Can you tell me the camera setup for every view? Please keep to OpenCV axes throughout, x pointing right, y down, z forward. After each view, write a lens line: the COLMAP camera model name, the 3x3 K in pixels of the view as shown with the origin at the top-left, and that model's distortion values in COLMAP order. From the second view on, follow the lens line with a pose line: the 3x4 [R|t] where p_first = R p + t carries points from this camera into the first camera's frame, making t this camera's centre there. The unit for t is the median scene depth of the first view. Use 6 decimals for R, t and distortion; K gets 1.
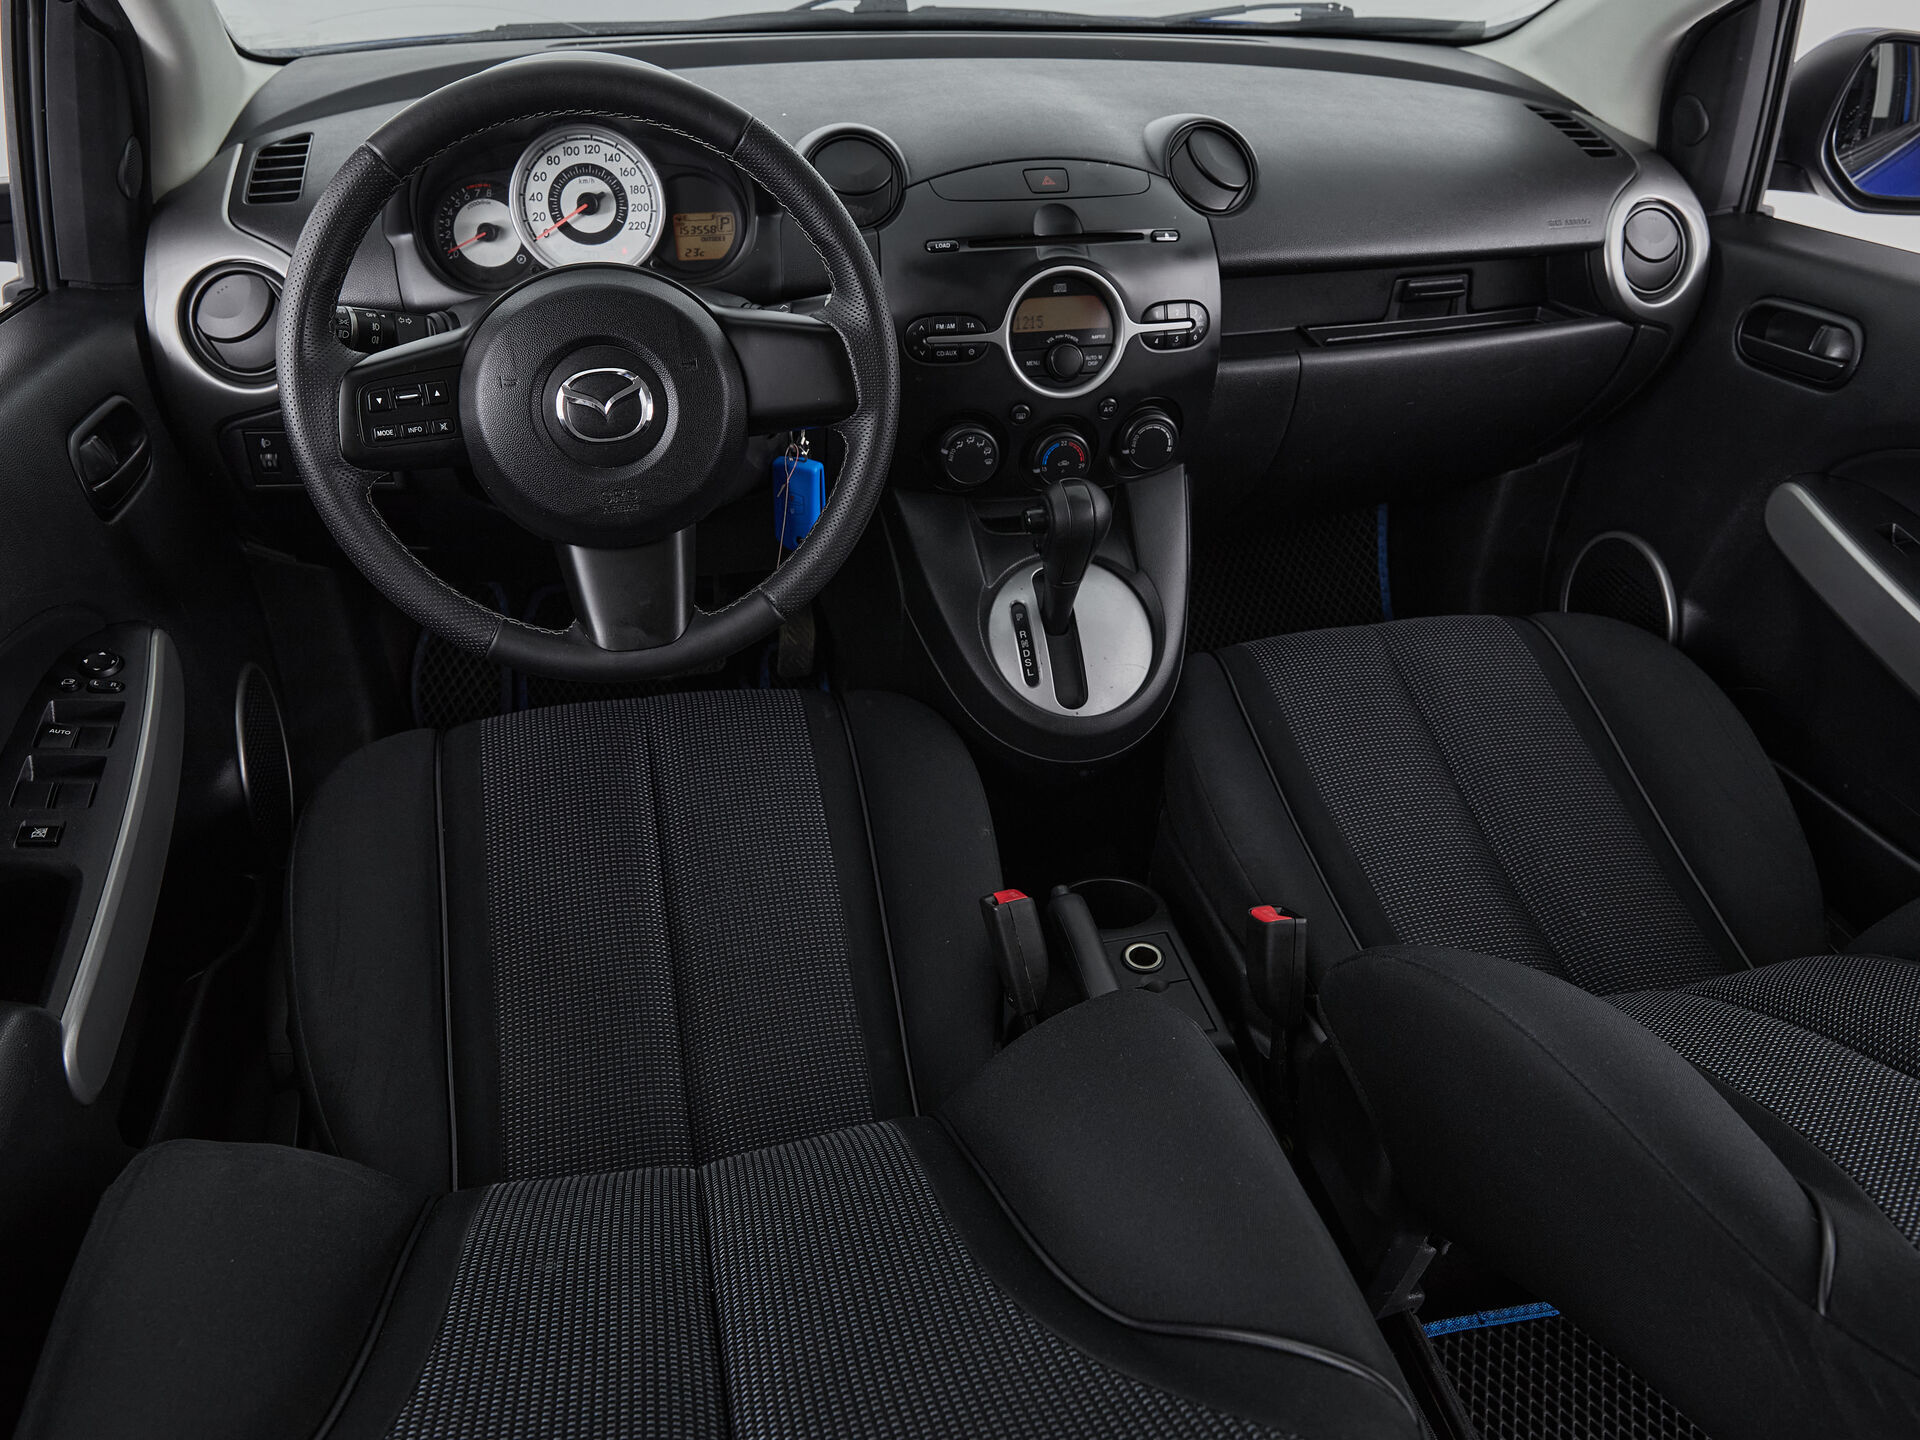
lens RADIAL K [[1462.0, 0, 960.0], [0, 1462.0, 720.0], [0, 0, 1]] dist [-0.012827, 0.004079]
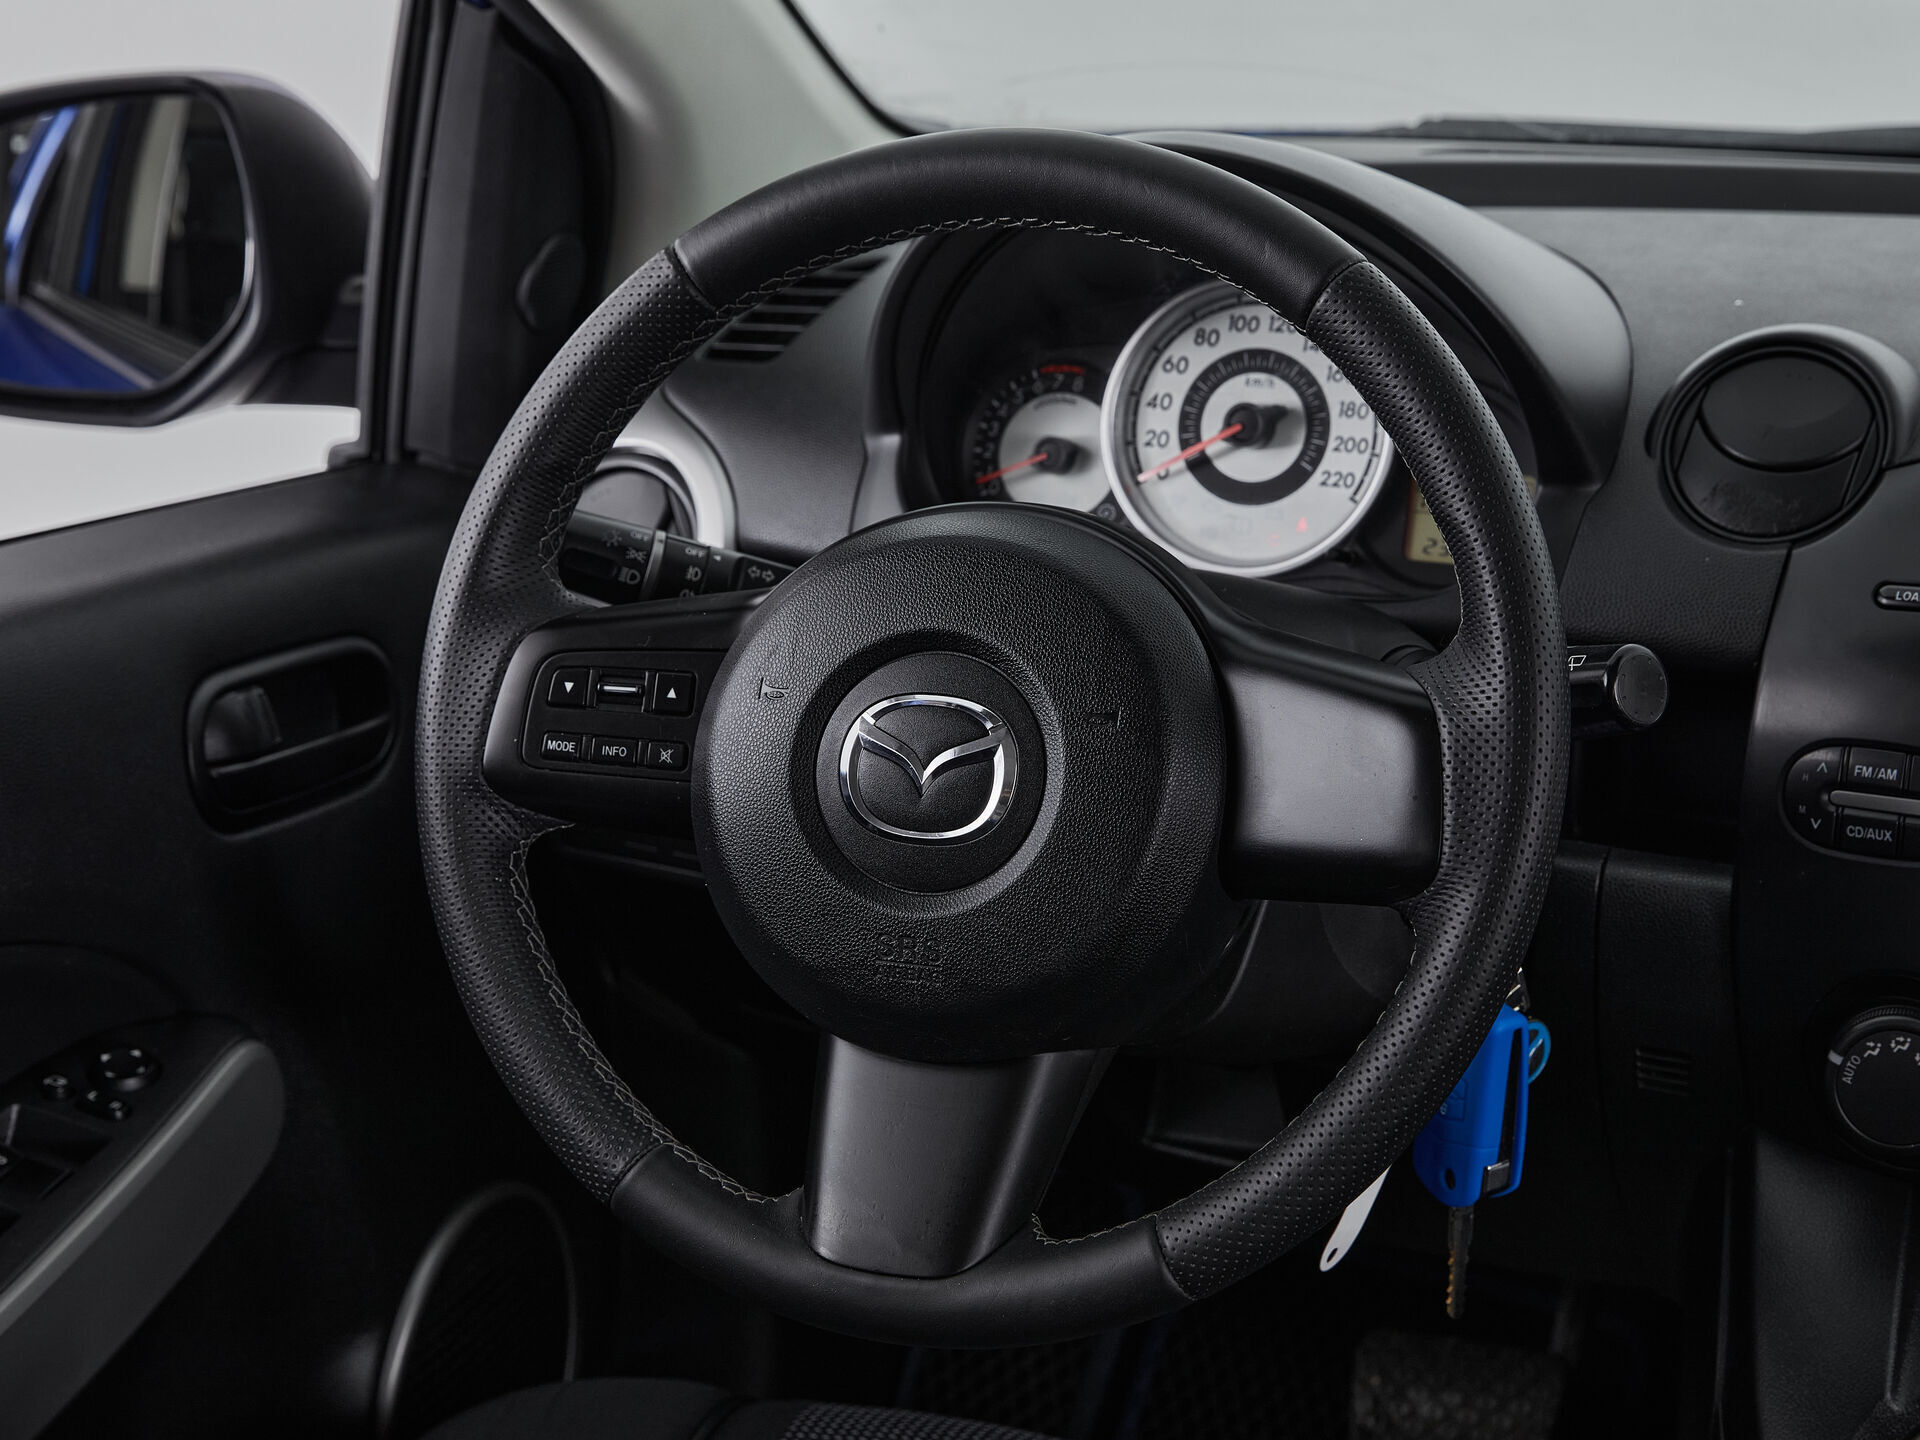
lens RADIAL K [[3391.5, 0, 960.0], [0, 3391.5, 720.0], [0, 0, 1]] dist [-0.041562, -0.039682]
pose [[0.810515, 0.150193, -0.566134, 0.321884], [-0.306724, 0.932273, -0.191798, -0.010584], [0.498985, 0.329102, 0.801690, 0.062786]]
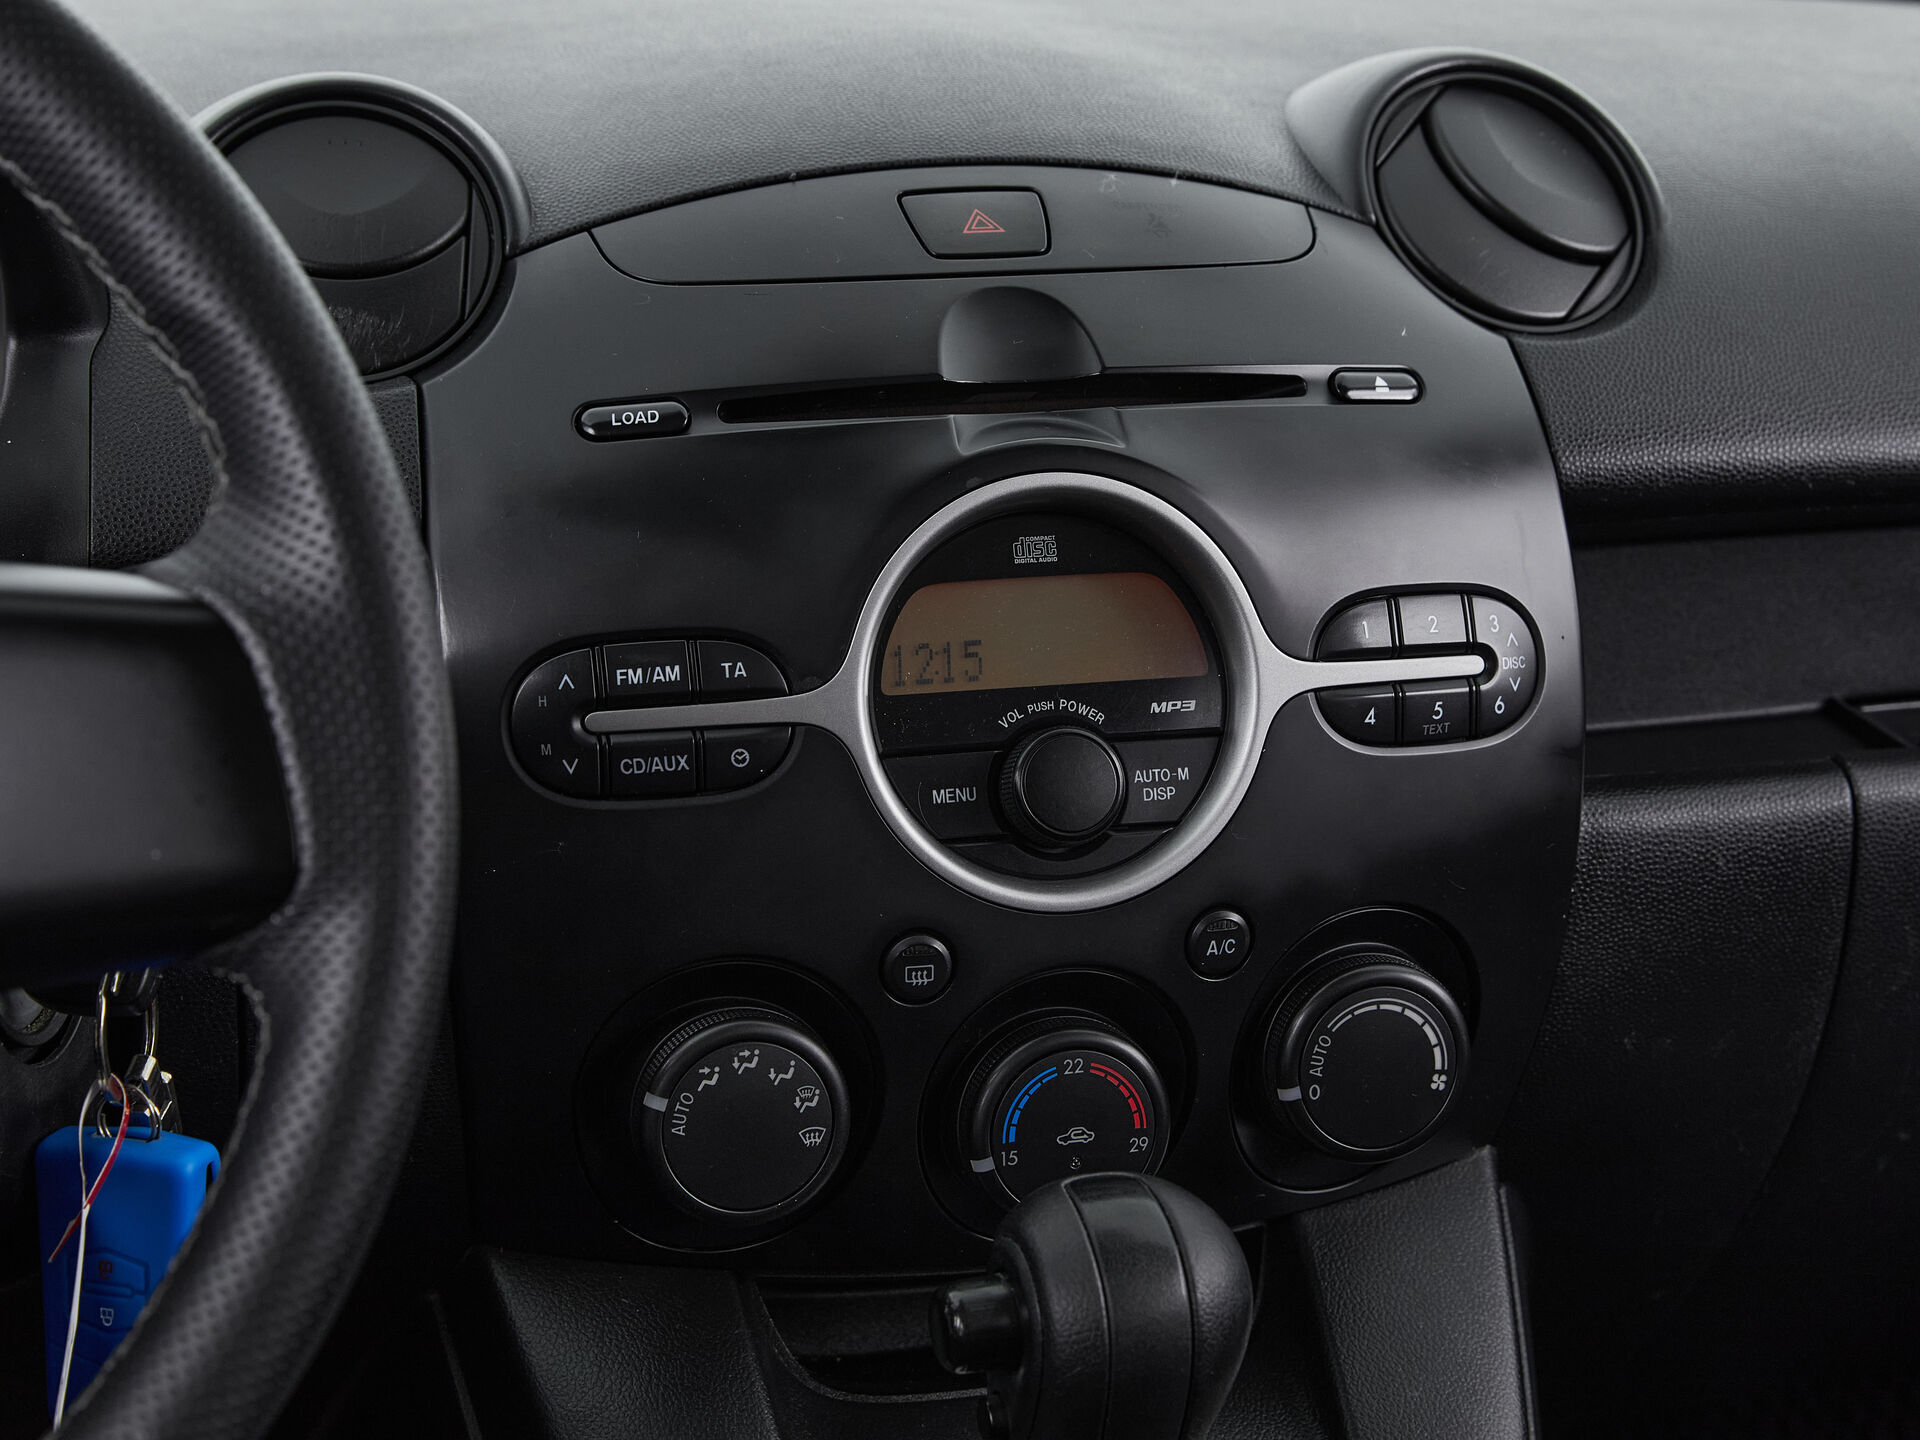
lens RADIAL K [[4209.2, 0, 960.0], [0, 4209.2, 720.0], [0, 0, 1]] dist [-0.056322, 0.103704]
pose [[0.999007, -0.026052, 0.036132, 0.021071], [0.036372, 0.945341, -0.324049, 0.013611], [-0.025715, 0.325041, 0.945350, 0.199503]]
